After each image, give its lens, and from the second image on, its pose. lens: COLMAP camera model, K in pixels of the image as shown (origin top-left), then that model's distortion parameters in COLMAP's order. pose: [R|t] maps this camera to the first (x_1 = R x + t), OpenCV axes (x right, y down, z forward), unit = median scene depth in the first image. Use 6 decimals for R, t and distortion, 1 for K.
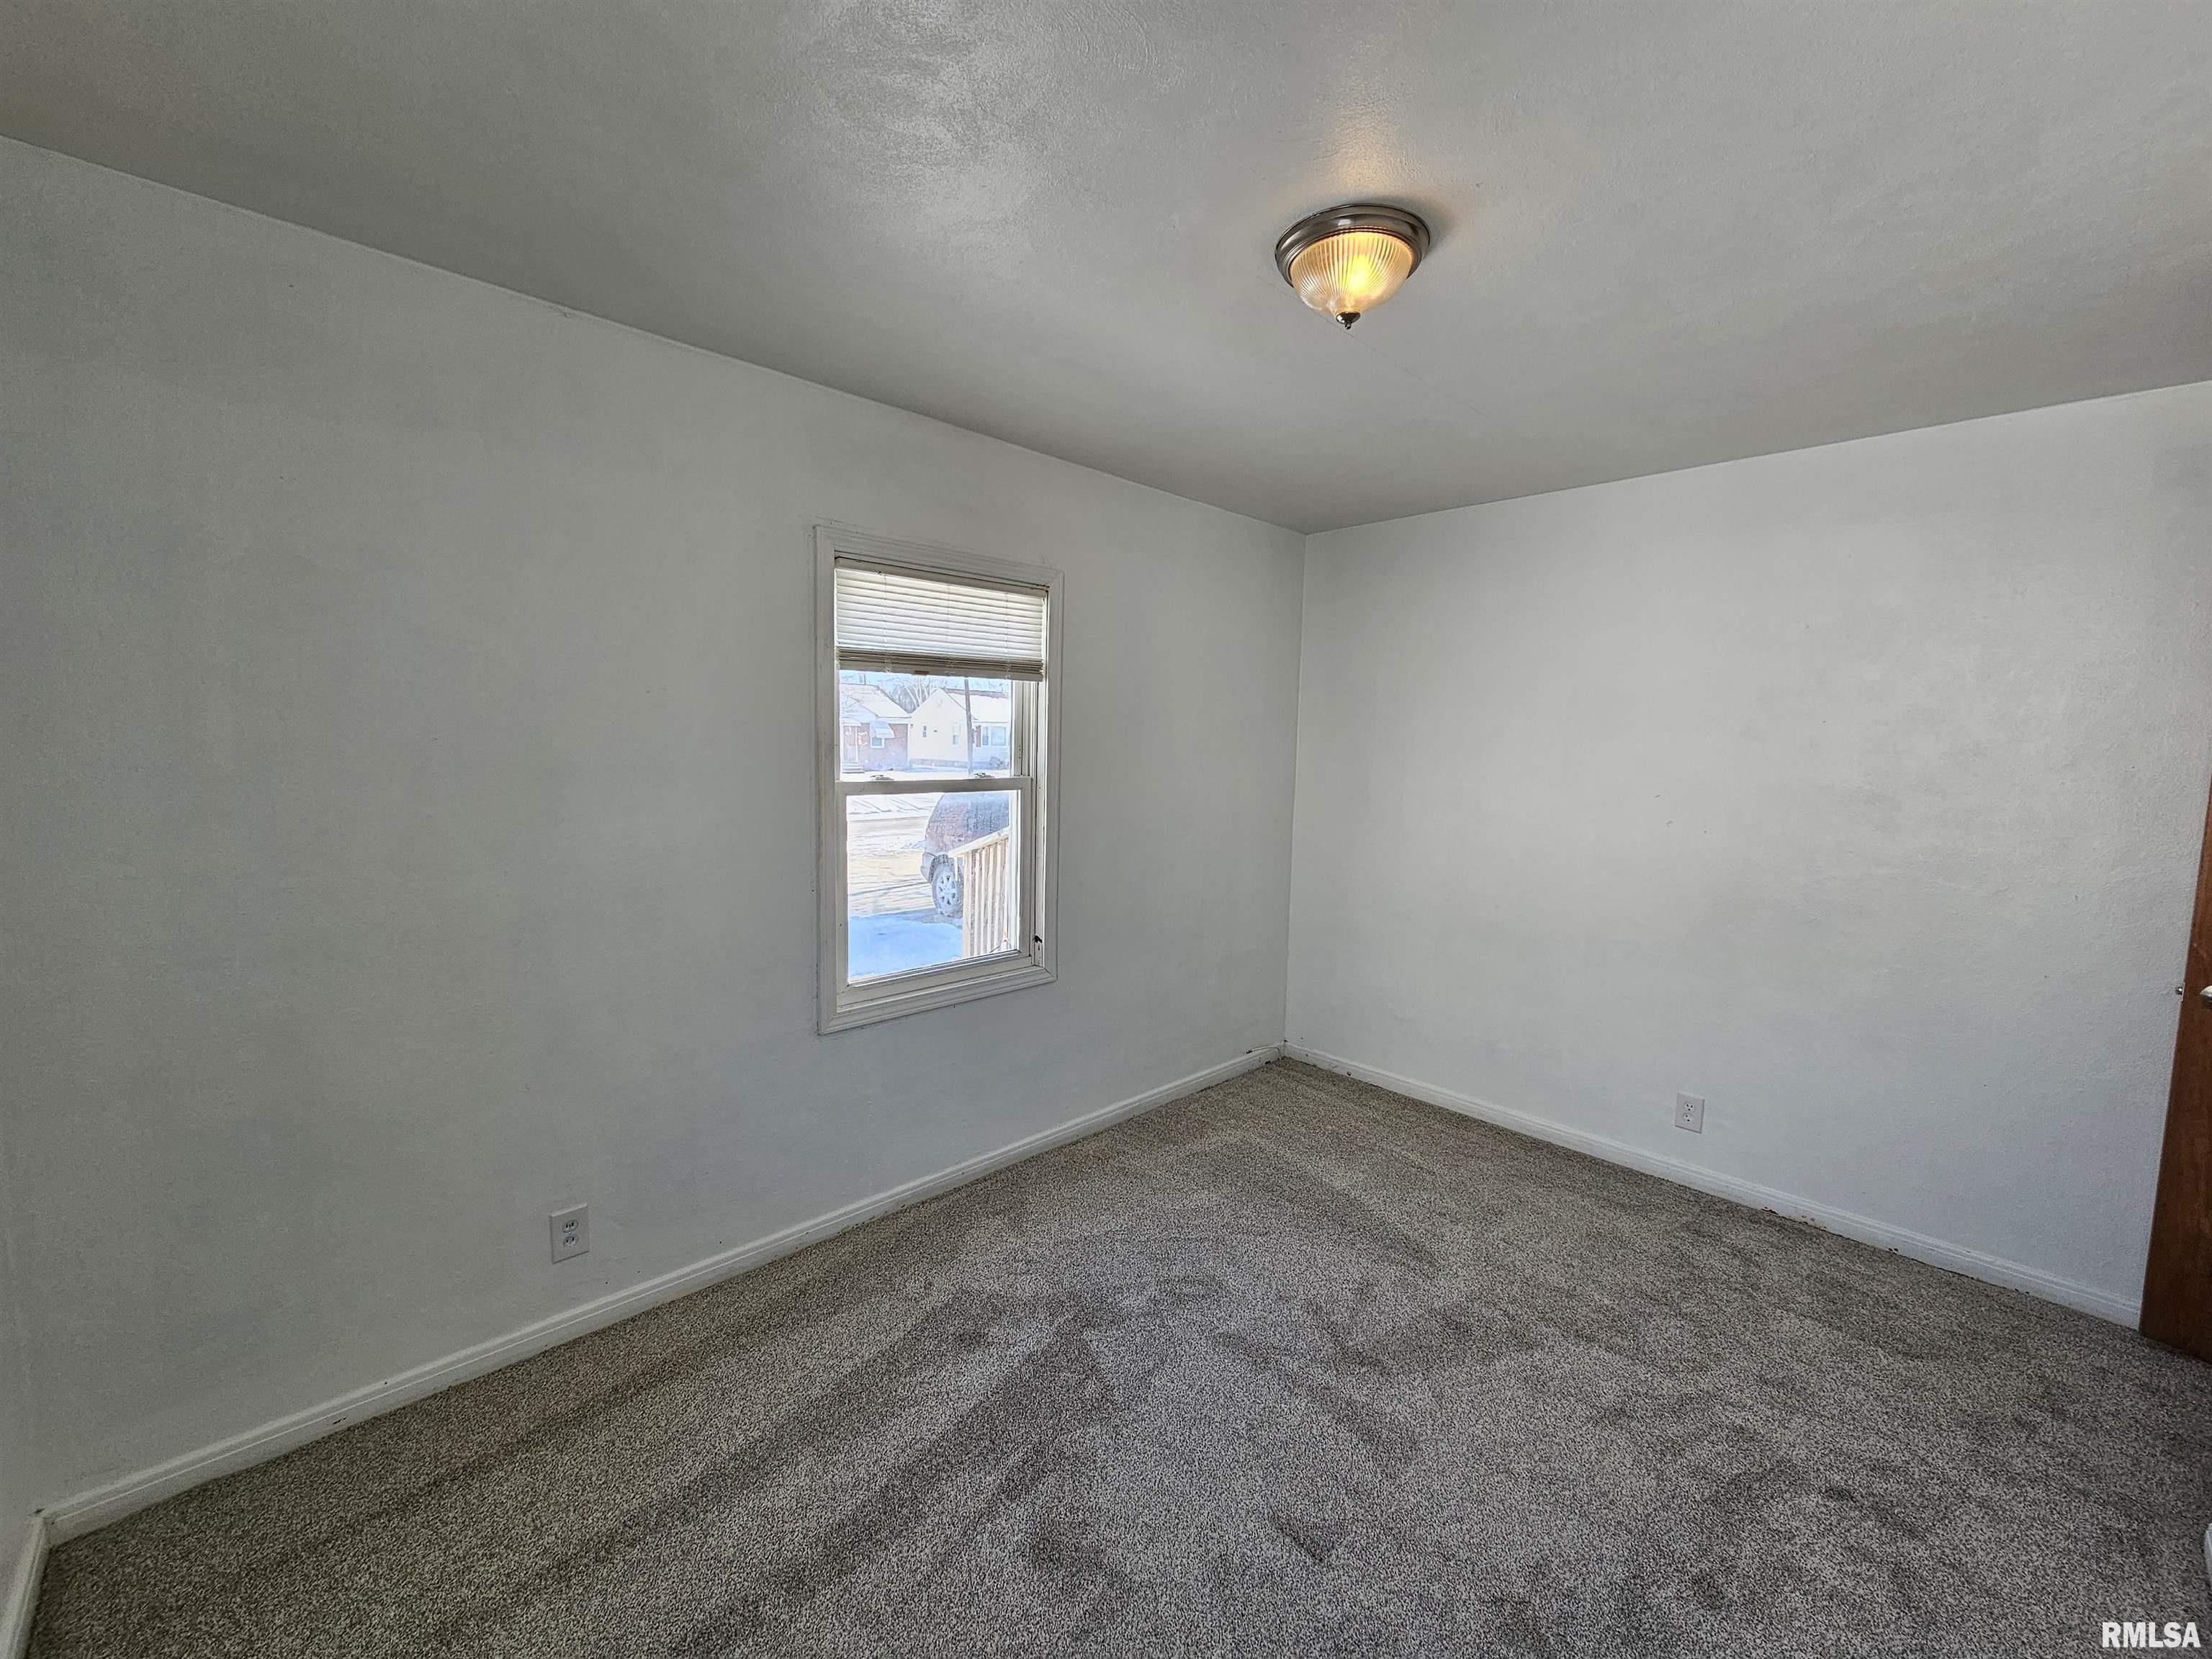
lens RADIAL K [[893.5, 0, 1113.0], [0, 893.5, 819.6], [0, 0, 1]] dist [0.001377, 0.000121]
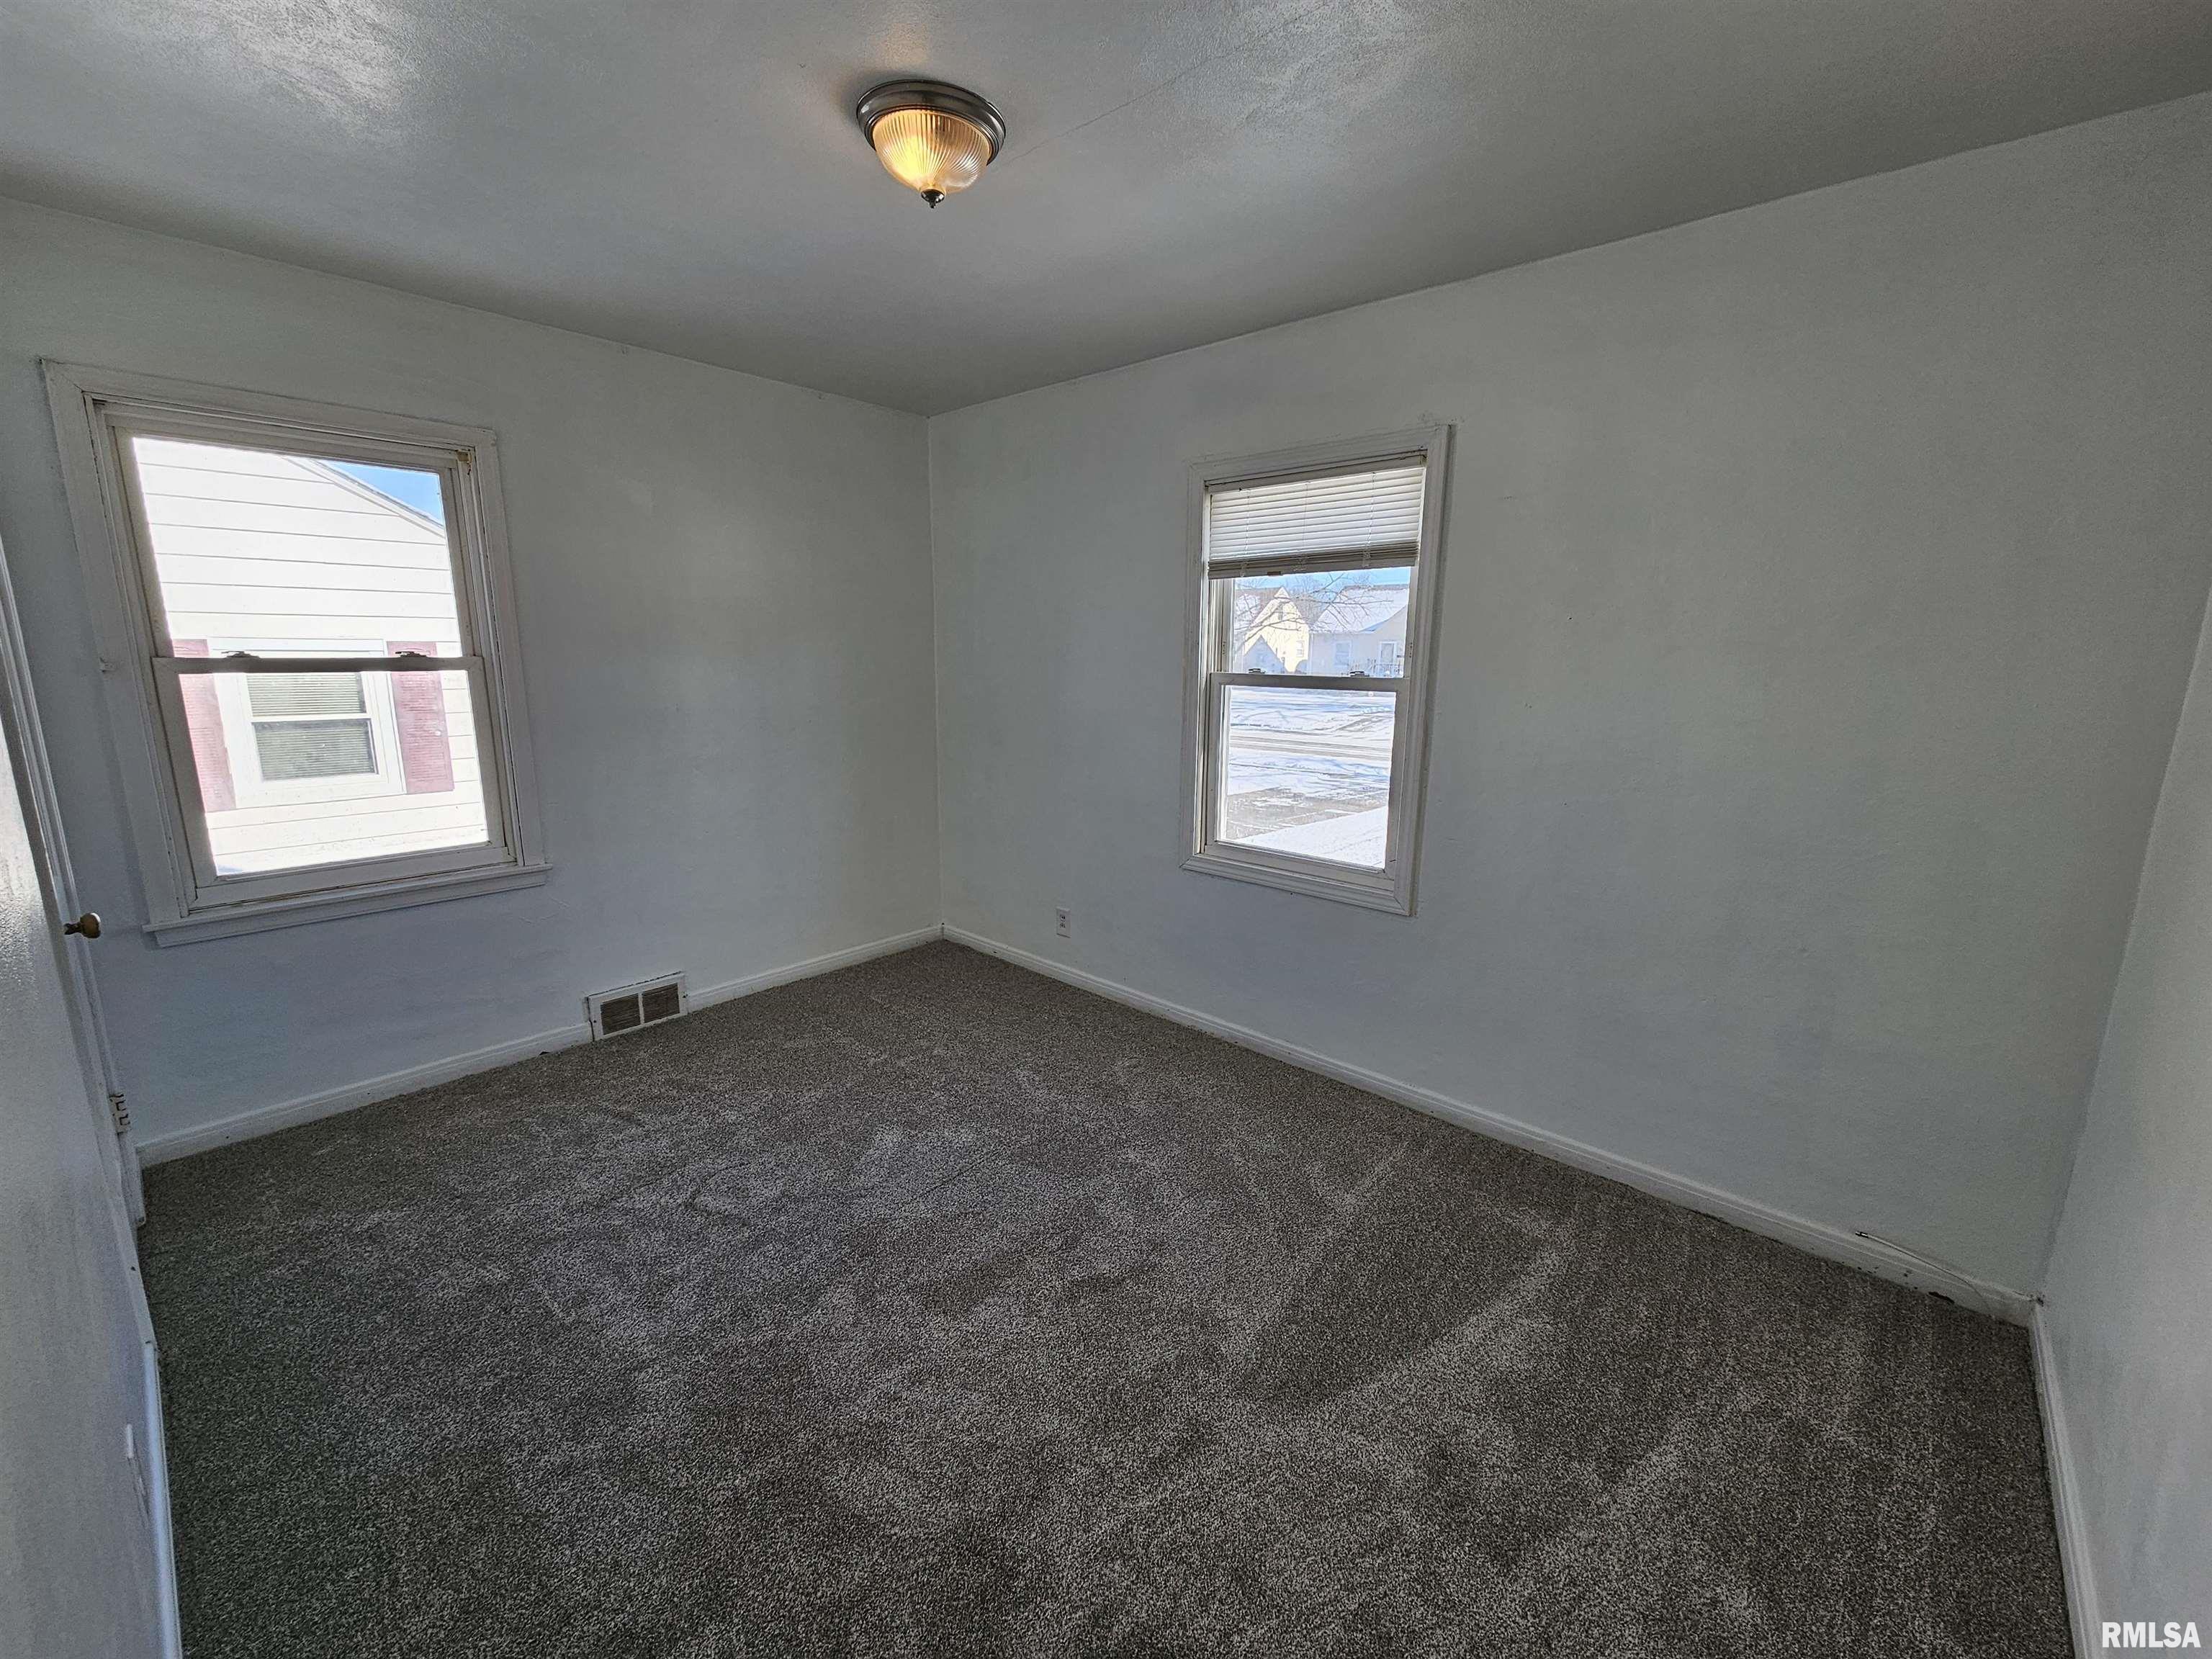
lens RADIAL K [[900.5, 0, 1113.0], [0, 900.5, 820.4], [0, 0, 1]] dist [0.001797, -0.000118]
pose [[0.069633, 0.169074, -0.983141, 0.927584], [-0.103840, 0.981407, 0.161421, -0.027547], [0.992153, 0.090849, 0.085895, 0.768296]]
